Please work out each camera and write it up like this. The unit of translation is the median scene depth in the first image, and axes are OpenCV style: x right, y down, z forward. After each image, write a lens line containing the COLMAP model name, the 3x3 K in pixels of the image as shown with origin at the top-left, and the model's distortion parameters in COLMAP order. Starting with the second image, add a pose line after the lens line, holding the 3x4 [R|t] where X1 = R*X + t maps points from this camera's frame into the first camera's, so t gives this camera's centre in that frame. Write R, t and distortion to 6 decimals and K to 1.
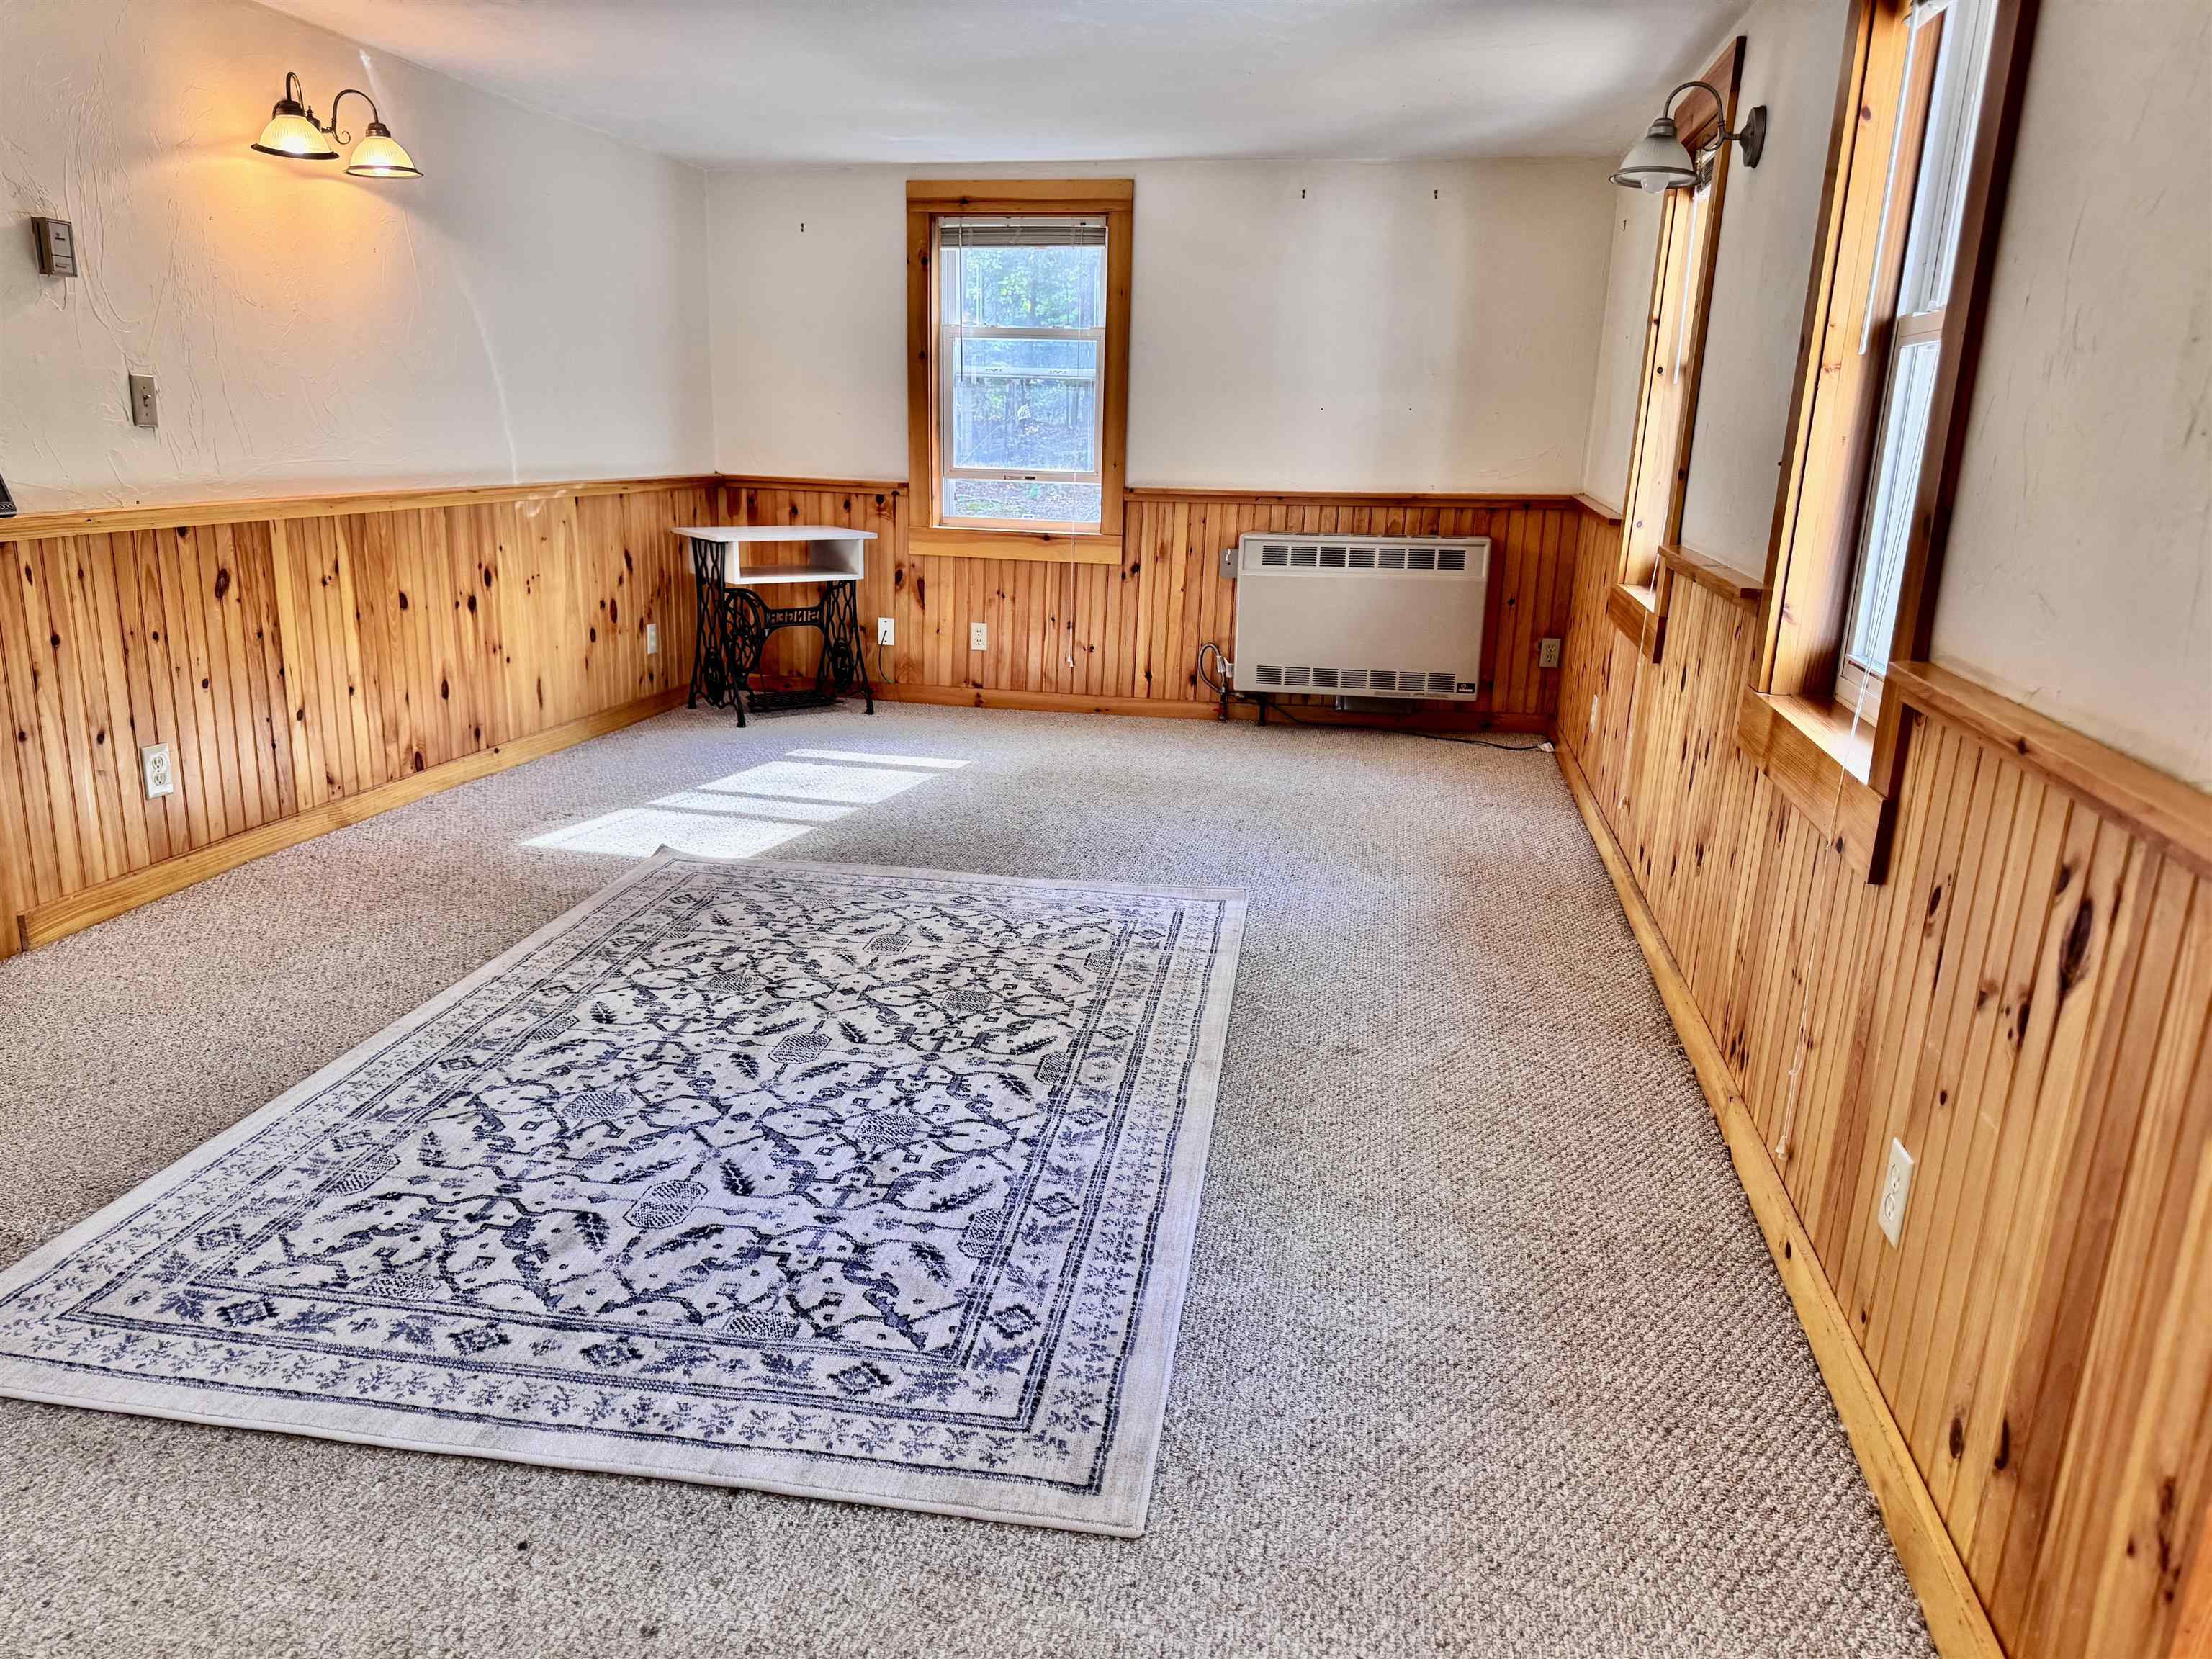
lens RADIAL K [[1533.8, 0, 1106.0], [0, 1533.8, 829.5], [0, 0, 1]] dist [0.153757, -0.262824]
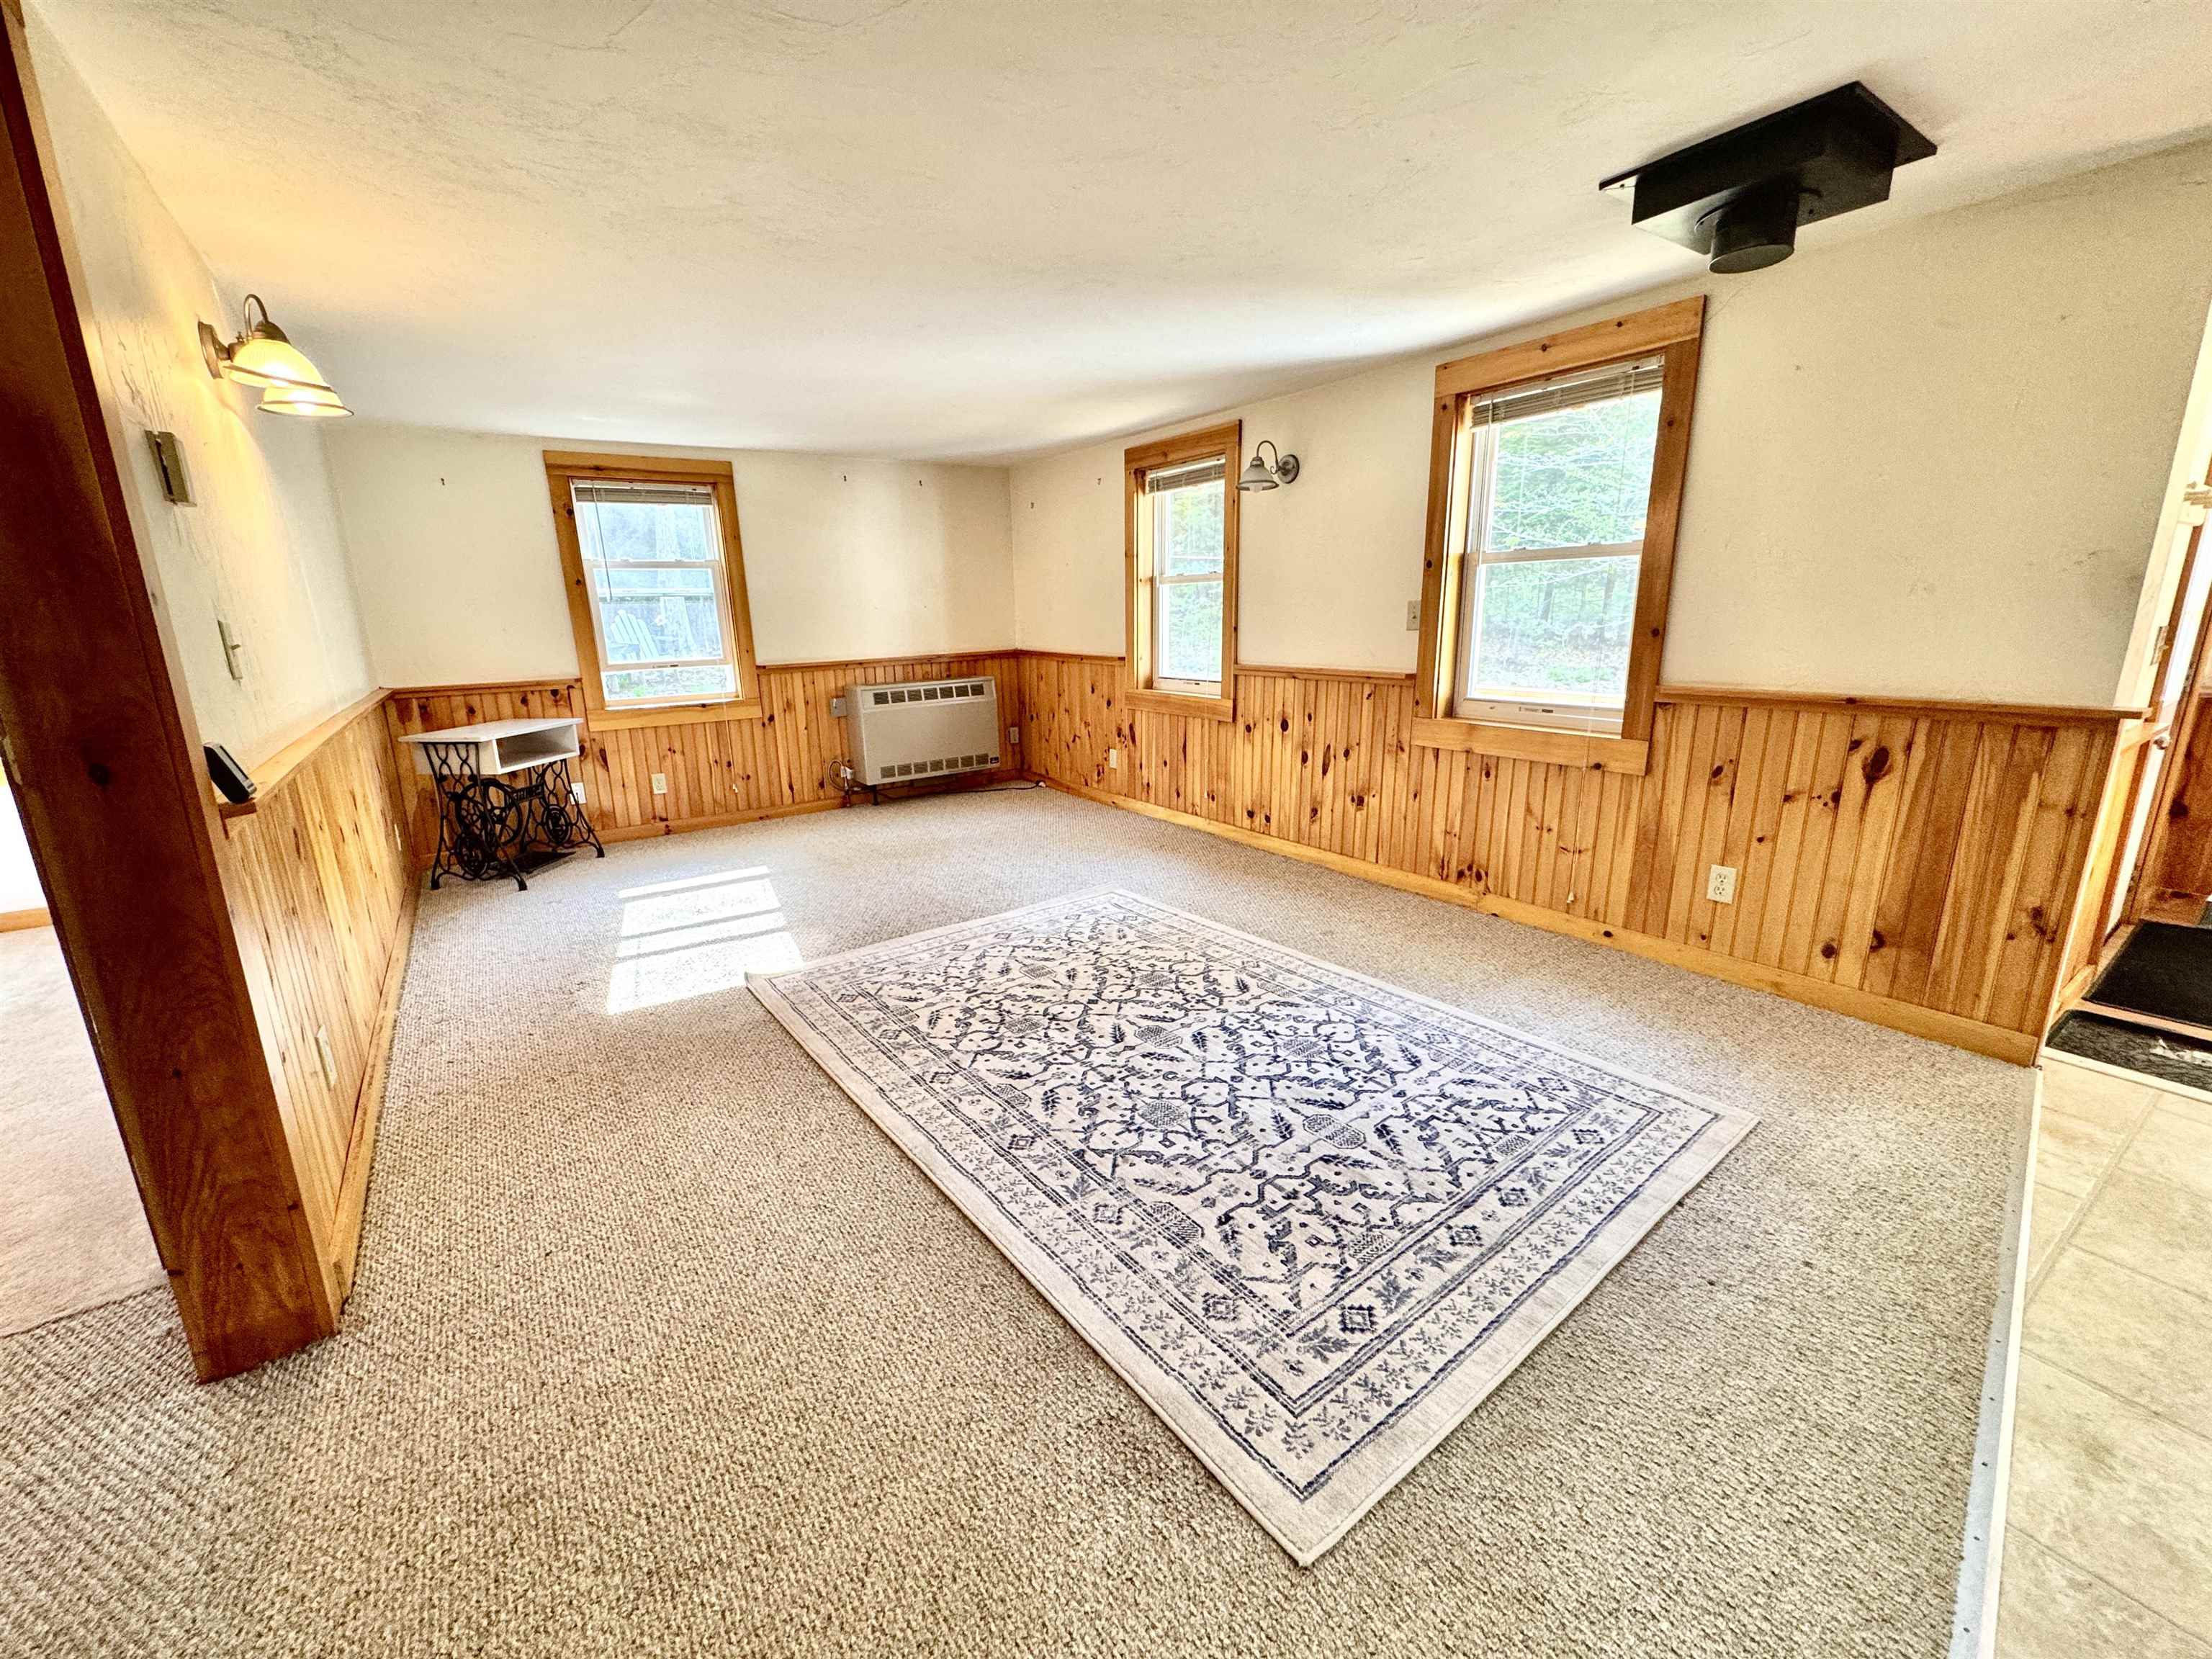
lens RADIAL K [[872.1, 0, 1106.0], [0, 872.1, 829.5], [0, 0, 1]] dist [-0.009977, 0.000139]
pose [[0.697821, -0.215437, 0.683105, -0.642443], [0.224386, 0.971441, 0.077153, -0.108047], [-0.680218, 0.099441, 0.726233, 0.342658]]
